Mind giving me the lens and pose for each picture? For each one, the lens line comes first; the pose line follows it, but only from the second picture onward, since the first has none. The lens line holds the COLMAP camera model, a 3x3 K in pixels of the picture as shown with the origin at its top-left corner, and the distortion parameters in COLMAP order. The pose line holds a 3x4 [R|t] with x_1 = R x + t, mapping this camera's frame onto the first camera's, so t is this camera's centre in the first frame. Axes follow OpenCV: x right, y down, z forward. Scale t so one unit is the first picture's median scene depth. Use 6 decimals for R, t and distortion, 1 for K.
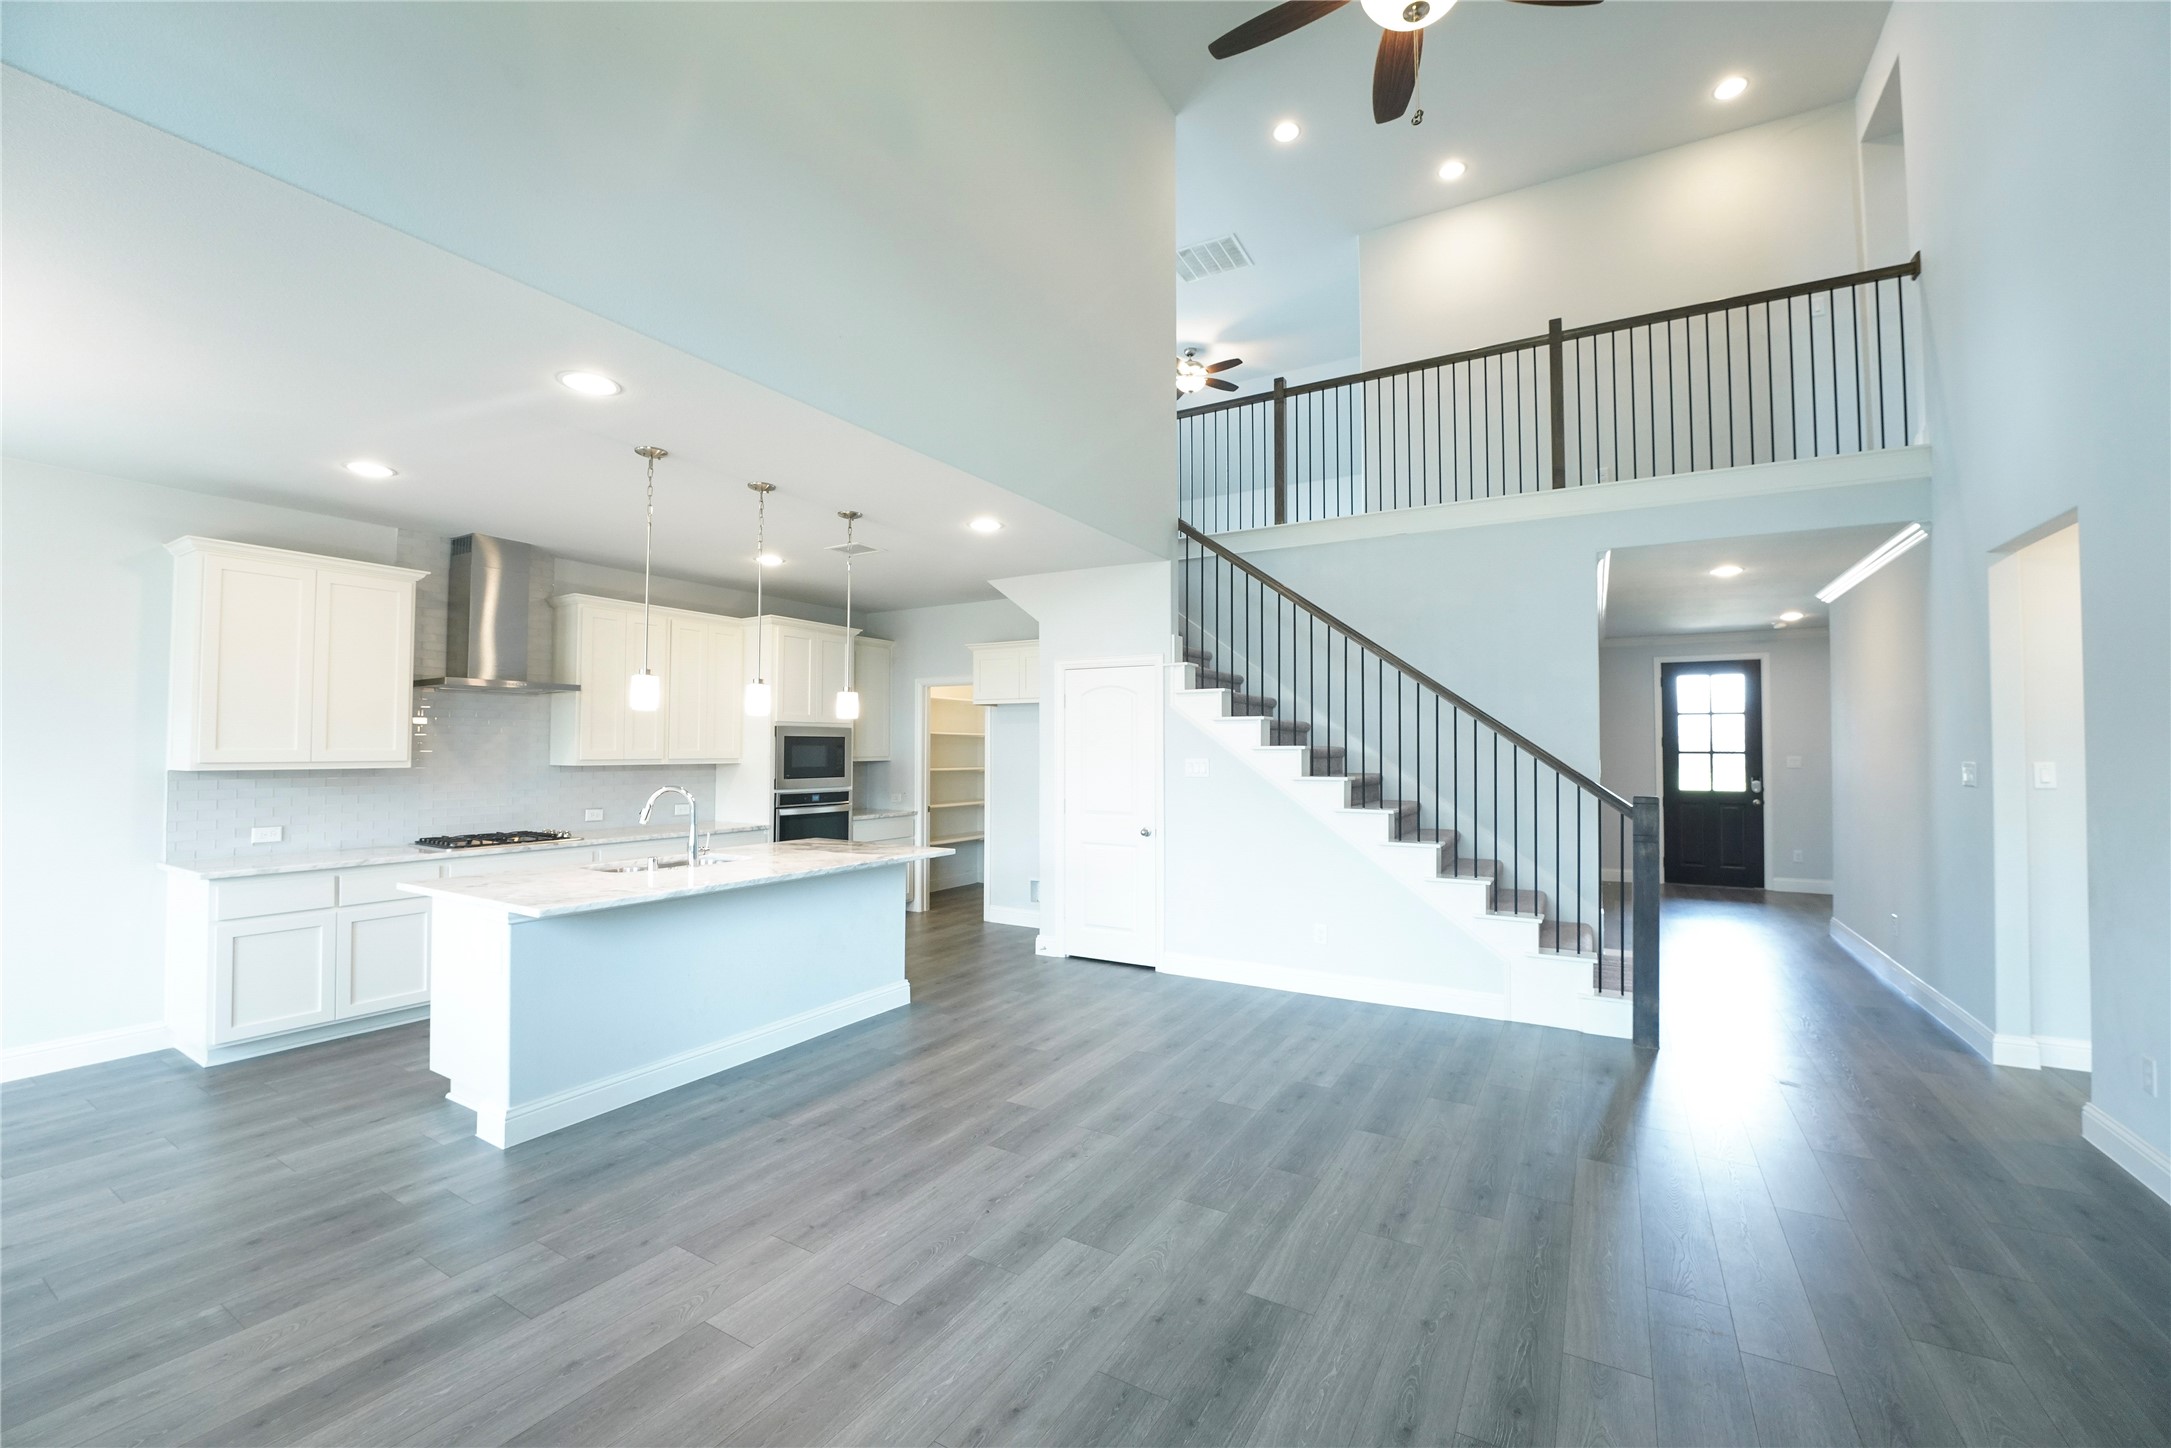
lens RADIAL K [[875.8, 0, 1088.2], [0, 875.8, 720.6], [0, 0, 1]] dist [-0.024474, 0.000419]
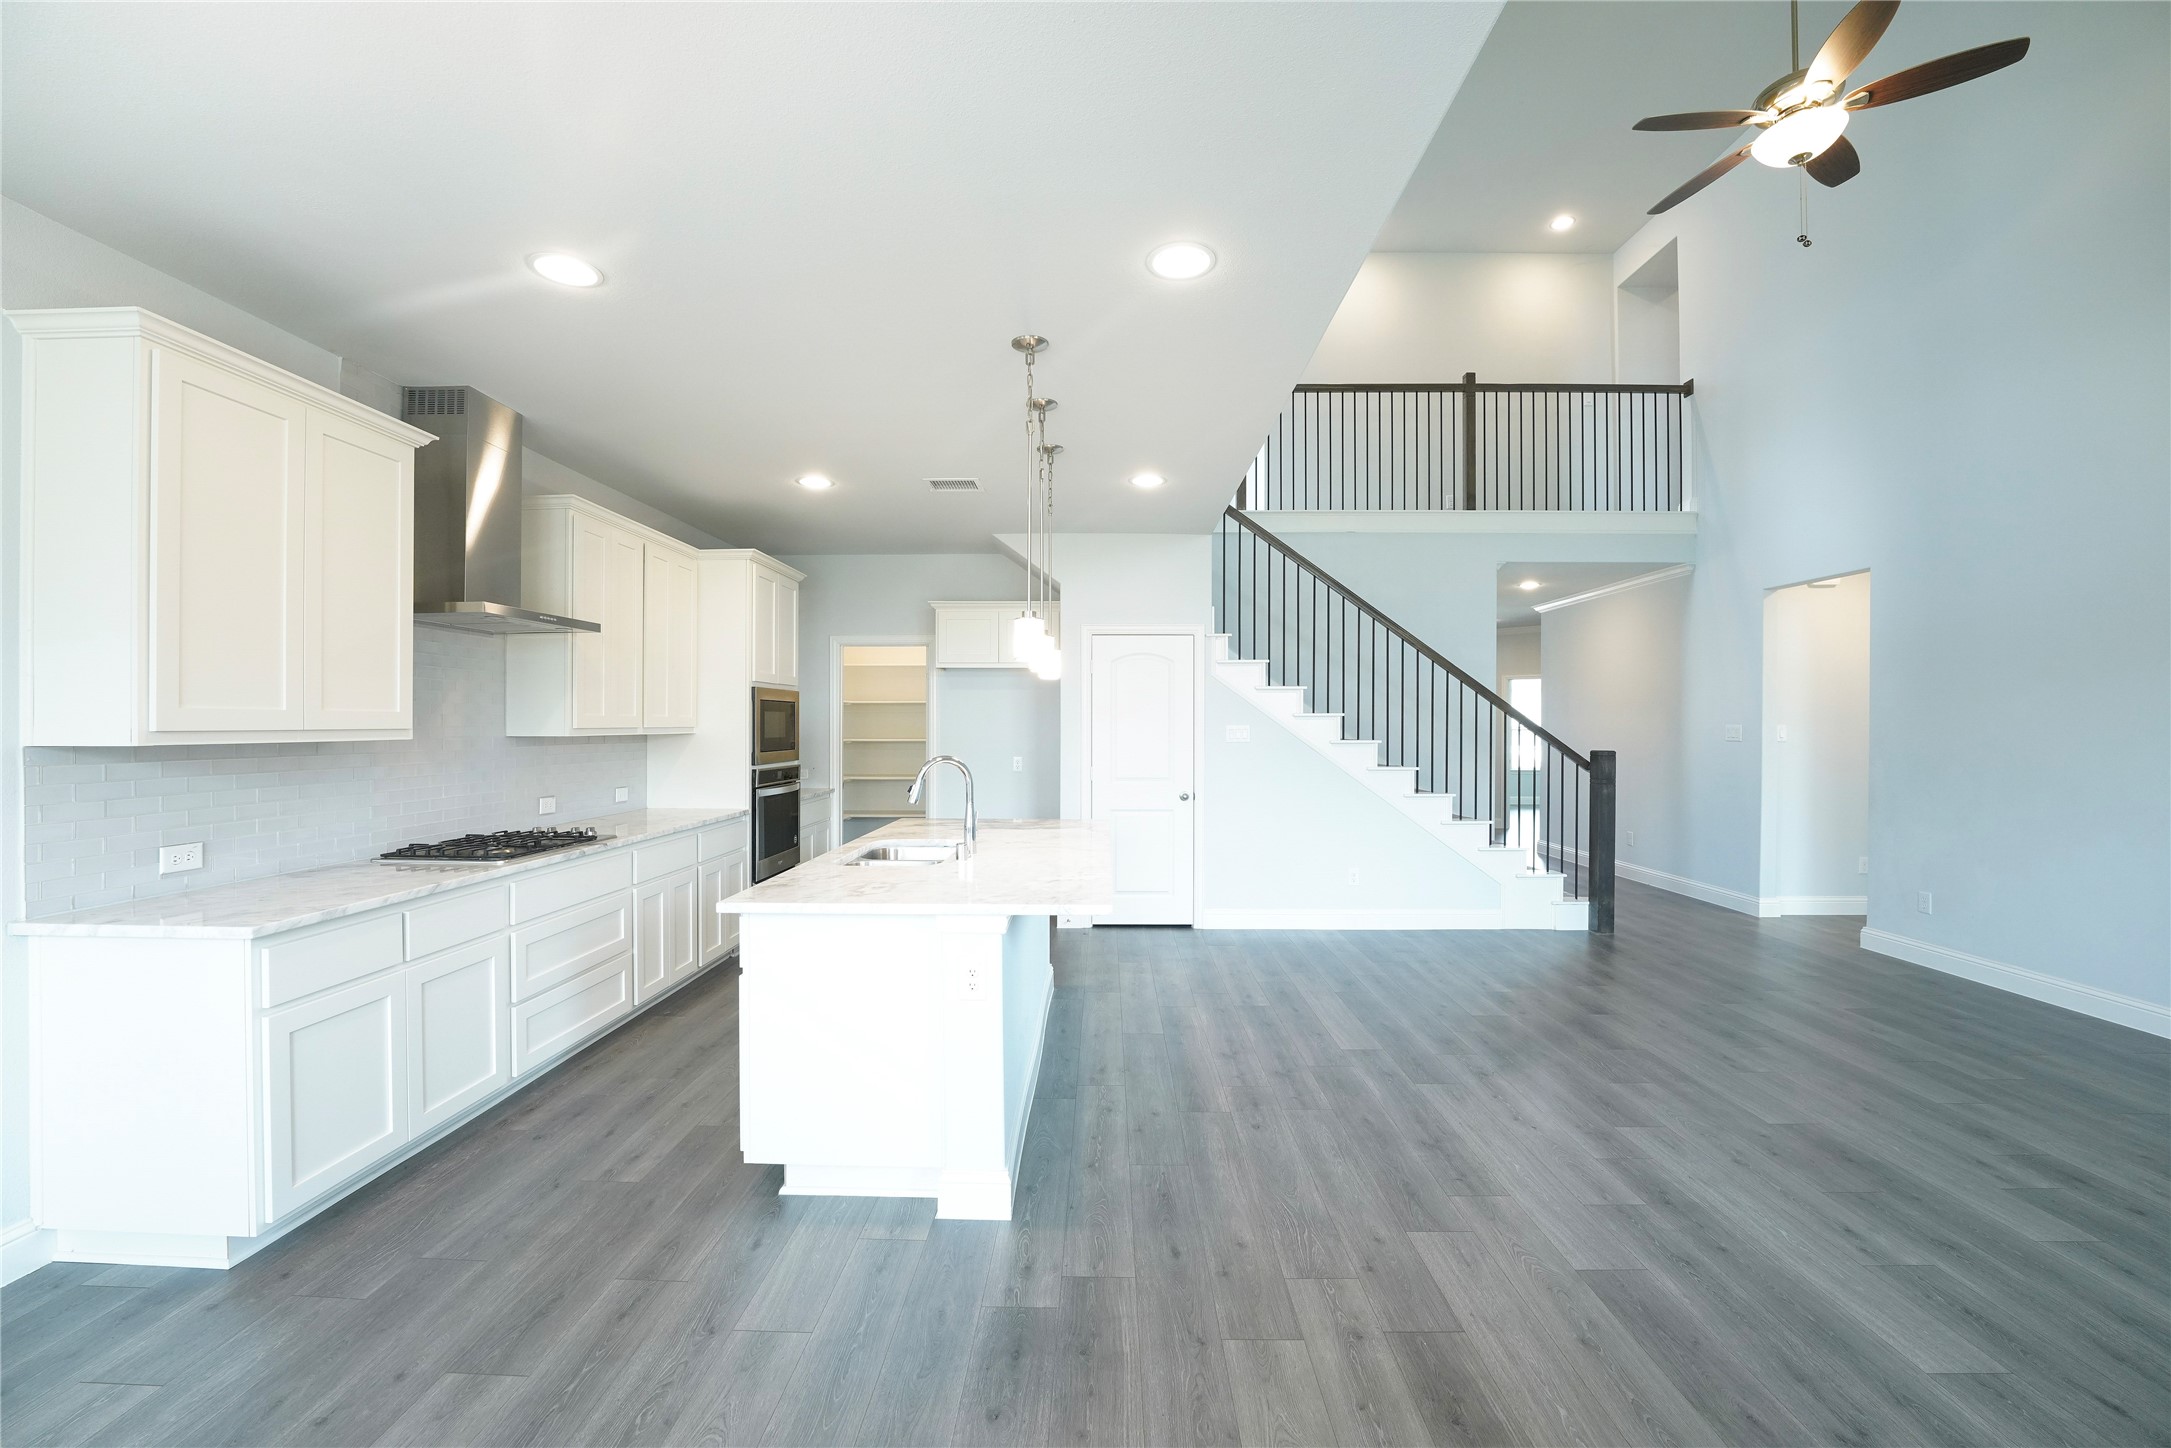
lens RADIAL K [[877.2, 0, 1085.5], [0, 877.2, 724.0], [0, 0, 1]] dist [-0.029338, 0.003336]
pose [[0.871579, -0.001387, 0.490253, -0.632719], [-0.014858, 0.999462, 0.029243, 0.015911], [-0.490029, -0.032772, 0.871090, 0.185802]]
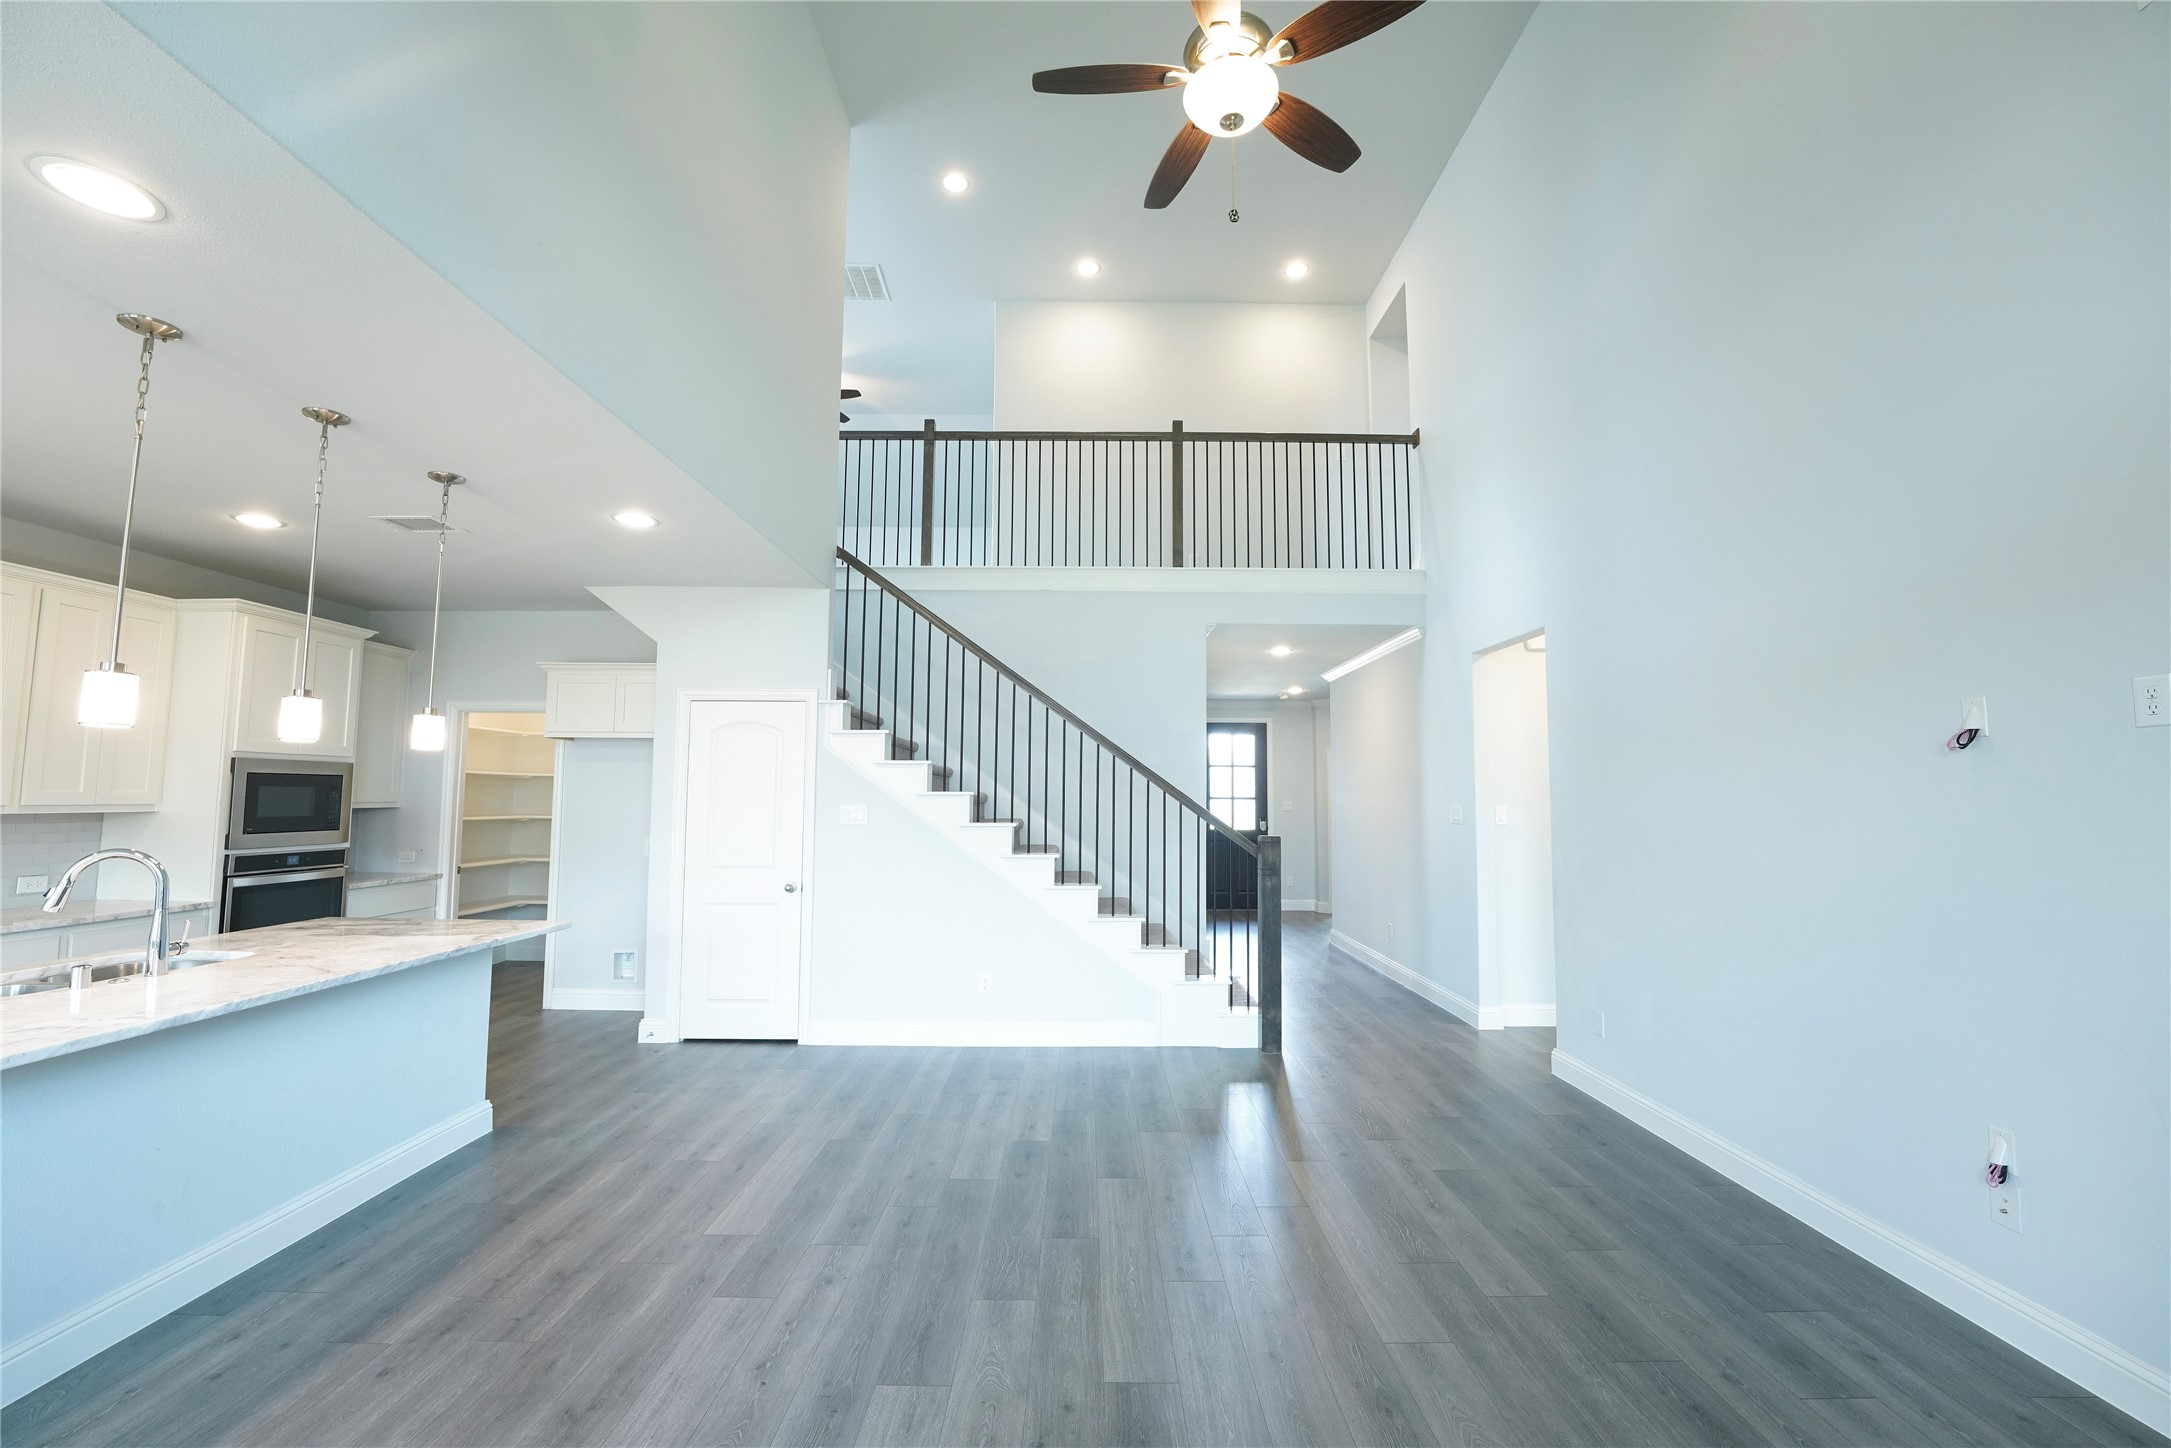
lens RADIAL K [[877.2, 0, 1085.5], [0, 877.2, 724.0], [0, 0, 1]] dist [-0.029338, 0.003336]
pose [[0.859724, 0.043525, 0.508901, -0.157929], [-0.019482, 0.998432, -0.052480, 0.002254], [-0.510387, 0.035204, 0.859224, 0.088611]]
